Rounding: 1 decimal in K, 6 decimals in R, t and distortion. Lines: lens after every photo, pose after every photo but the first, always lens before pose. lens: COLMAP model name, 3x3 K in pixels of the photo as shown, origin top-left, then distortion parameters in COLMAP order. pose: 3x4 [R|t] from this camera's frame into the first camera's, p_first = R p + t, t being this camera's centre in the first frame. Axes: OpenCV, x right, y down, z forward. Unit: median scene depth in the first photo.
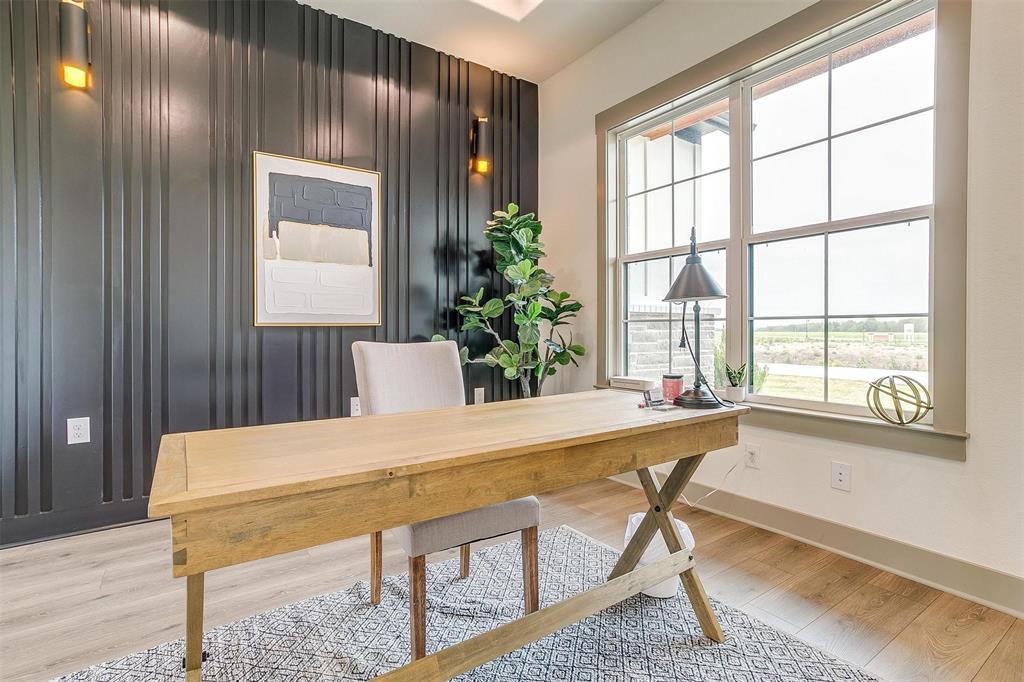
lens RADIAL K [[494.8, 0, 509.1], [0, 494.8, 337.7], [0, 0, 1]] dist [-0.035918, 0.025619]
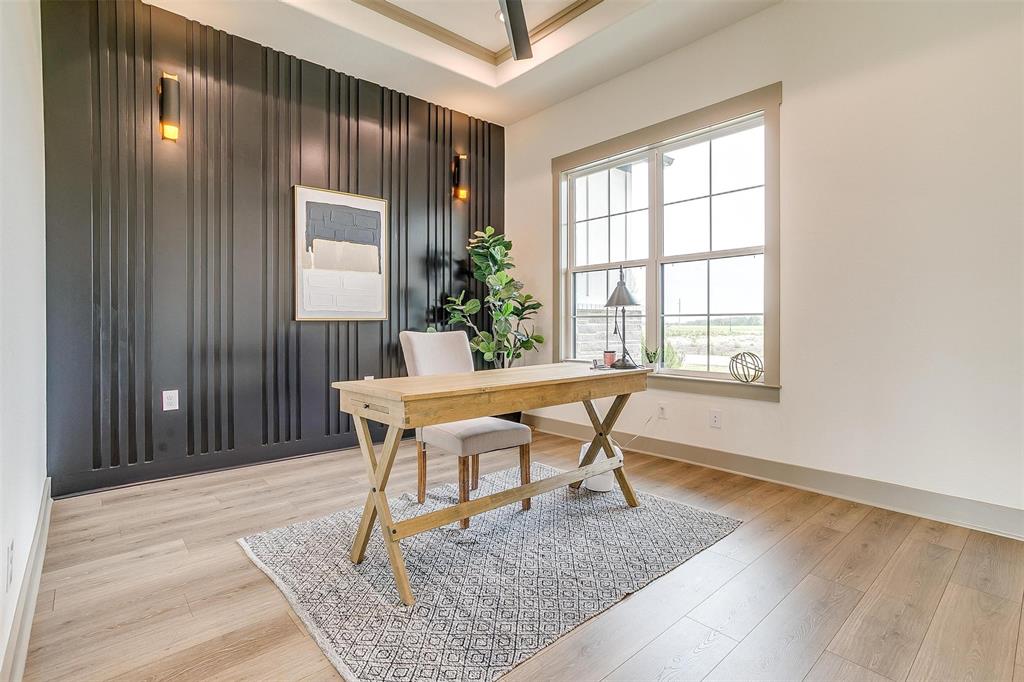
lens RADIAL K [[494.8, 0, 510.7], [0, 494.8, 333.8], [0, 0, 1]] dist [-0.035918, 0.025619]
pose [[0.992047, -0.002124, 0.125854, -0.124740], [0.001539, 0.999988, 0.004745, 0.006485], [-0.125862, -0.004513, 0.992037, -0.365431]]
